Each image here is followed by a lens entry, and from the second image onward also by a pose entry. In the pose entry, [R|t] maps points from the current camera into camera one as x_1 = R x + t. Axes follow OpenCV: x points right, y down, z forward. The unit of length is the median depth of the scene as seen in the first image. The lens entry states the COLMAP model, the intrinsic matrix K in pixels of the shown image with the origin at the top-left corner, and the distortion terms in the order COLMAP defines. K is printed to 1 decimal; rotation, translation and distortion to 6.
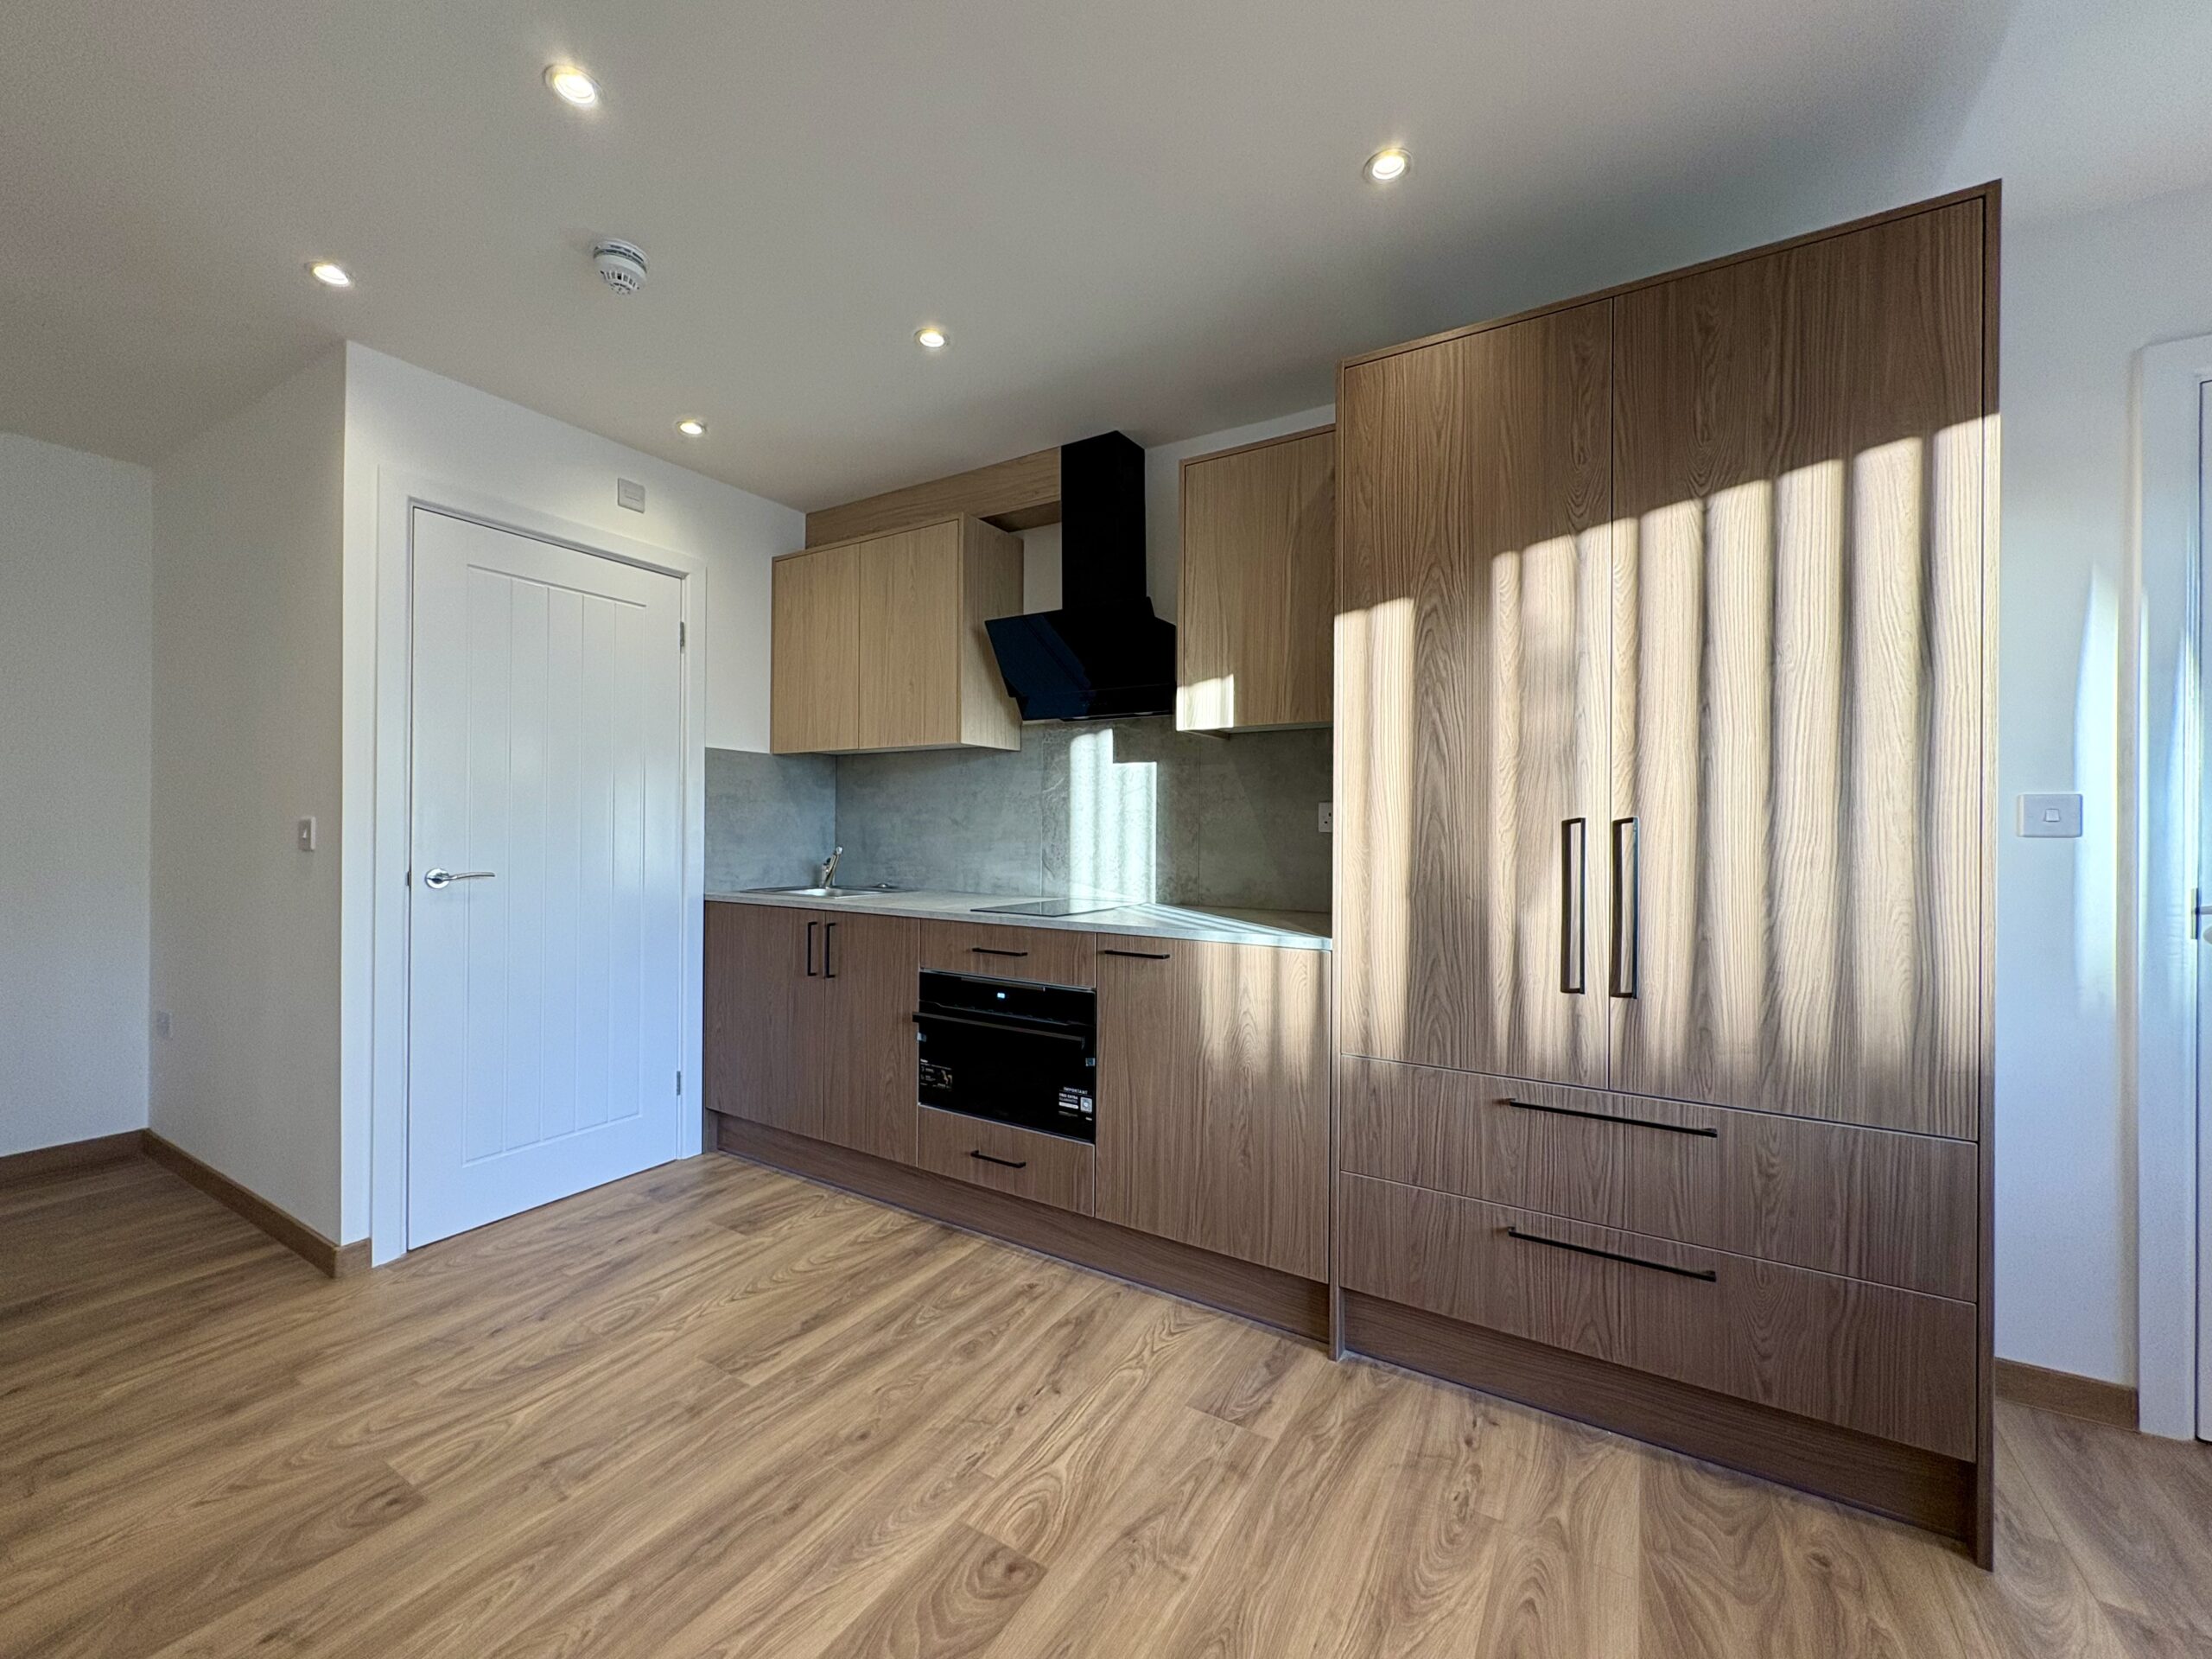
lens RADIAL K [[882.3, 0, 1109.0], [0, 882.3, 830.3], [0, 0, 1]] dist [-0.002968, 0.001180]
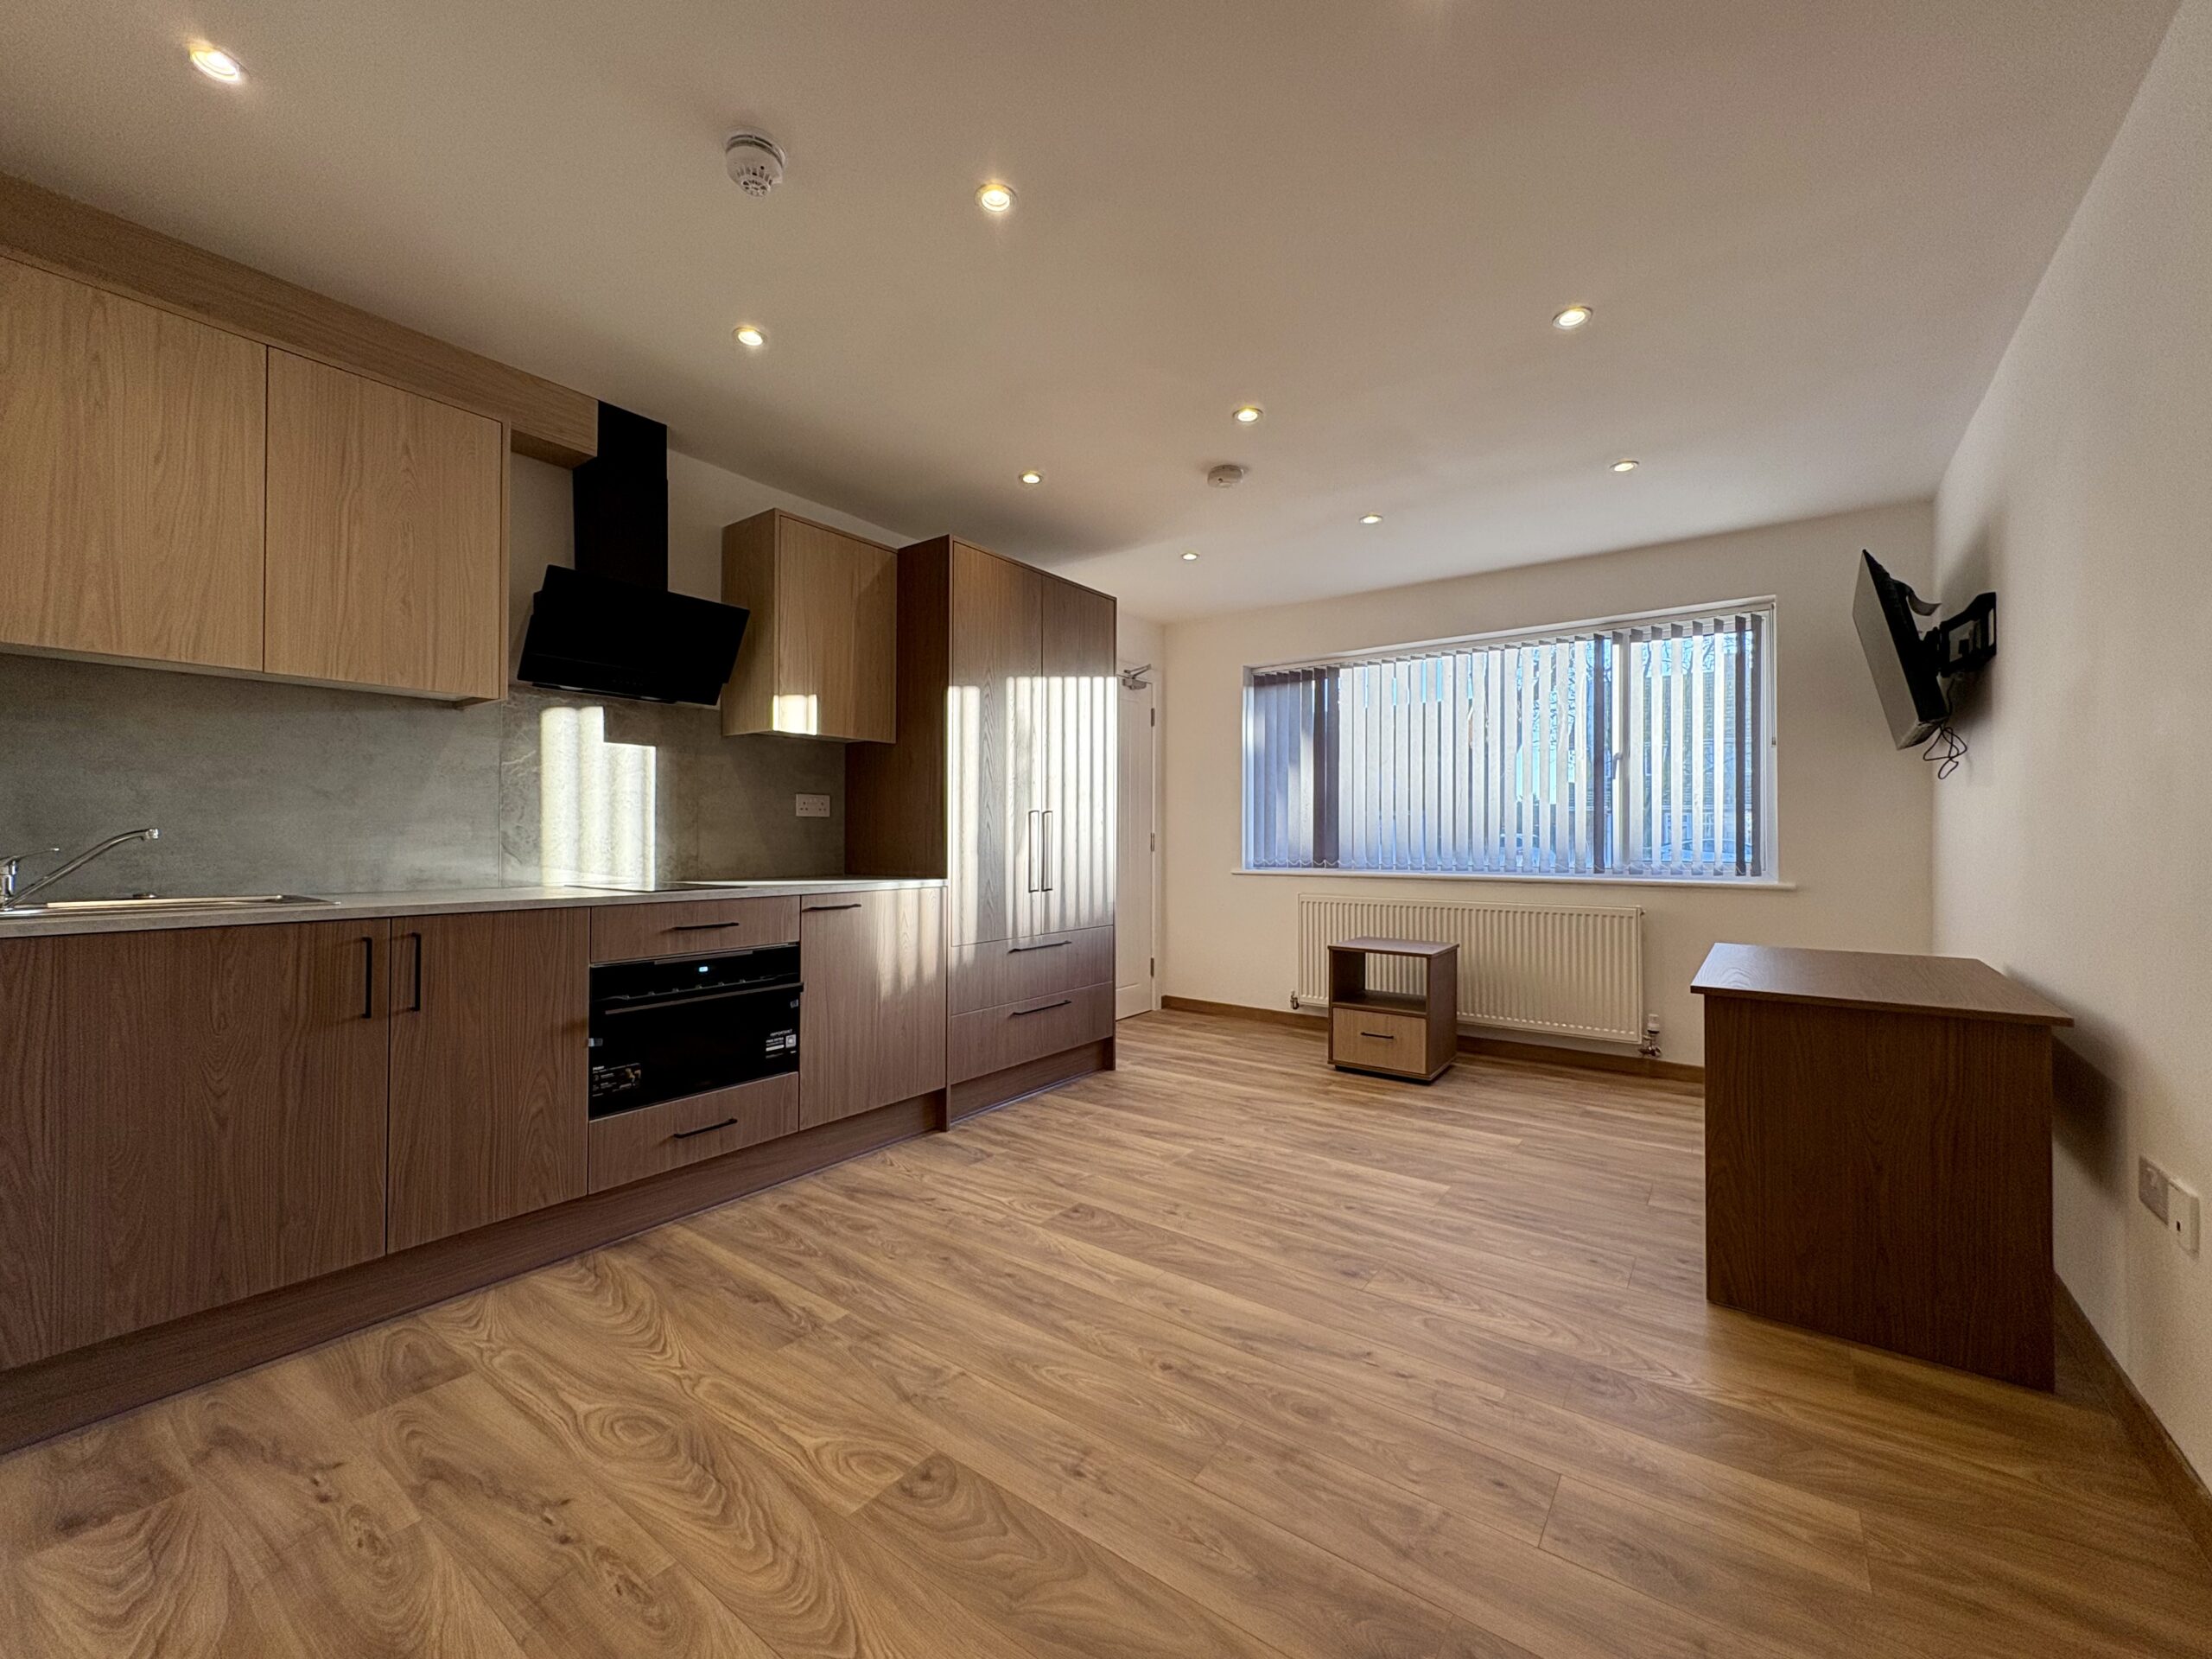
lens RADIAL K [[882.3, 0, 1103.1], [0, 882.3, 834.4], [0, 0, 1]] dist [-0.002968, 0.001180]
pose [[0.086243, -0.000956, 0.996274, -1.160276], [0.000602, 0.999999, 0.000908, 0.031364], [-0.996274, 0.000522, 0.086243, 0.471551]]
